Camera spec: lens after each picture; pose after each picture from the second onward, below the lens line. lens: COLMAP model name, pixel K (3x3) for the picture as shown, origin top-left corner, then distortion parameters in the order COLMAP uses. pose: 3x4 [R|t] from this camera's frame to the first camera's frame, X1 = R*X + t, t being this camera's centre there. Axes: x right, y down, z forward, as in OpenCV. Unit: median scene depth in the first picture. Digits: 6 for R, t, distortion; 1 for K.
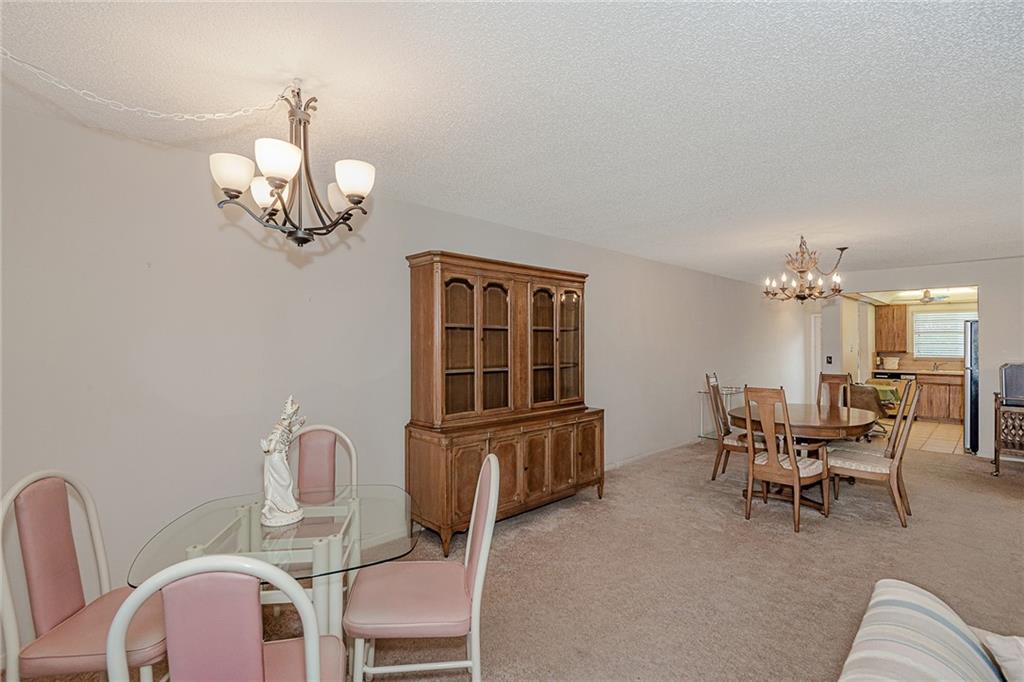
lens RADIAL K [[483.0, 0, 511.7], [0, 483.0, 347.0], [0, 0, 1]] dist [0.000411, -0.000121]
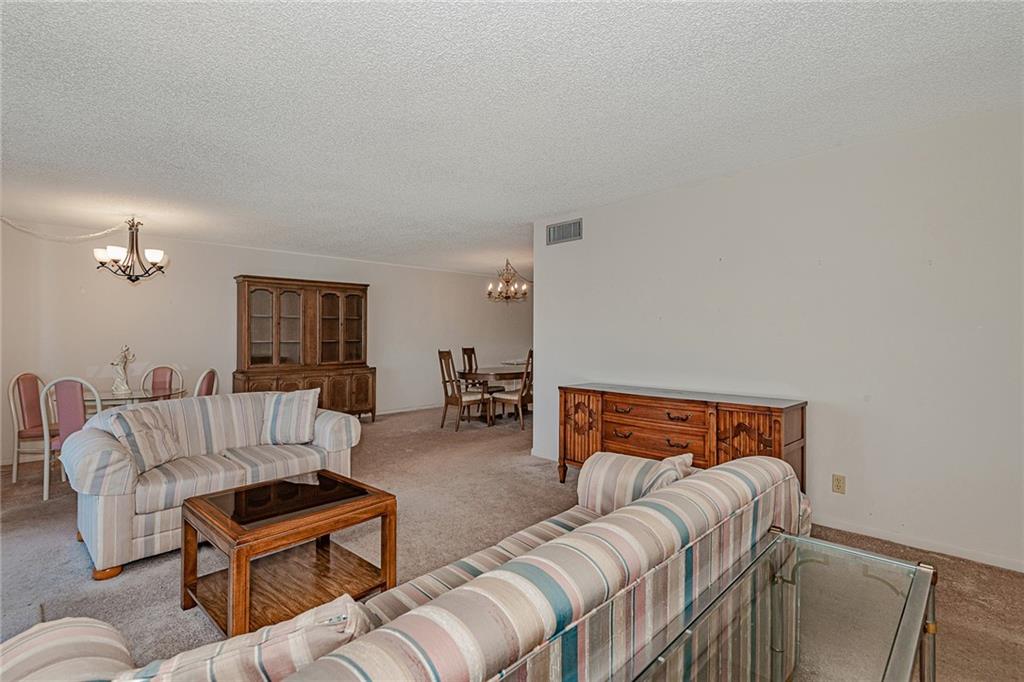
lens RADIAL K [[487.5, 0, 512.0], [0, 487.5, 341.0], [0, 0, 1]] dist [-0.000211, -0.000071]
pose [[0.999643, -0.003482, 0.026490, 0.675986], [0.003456, 0.999993, 0.001035, 0.044494], [-0.026493, -0.000943, 0.999649, -0.729993]]
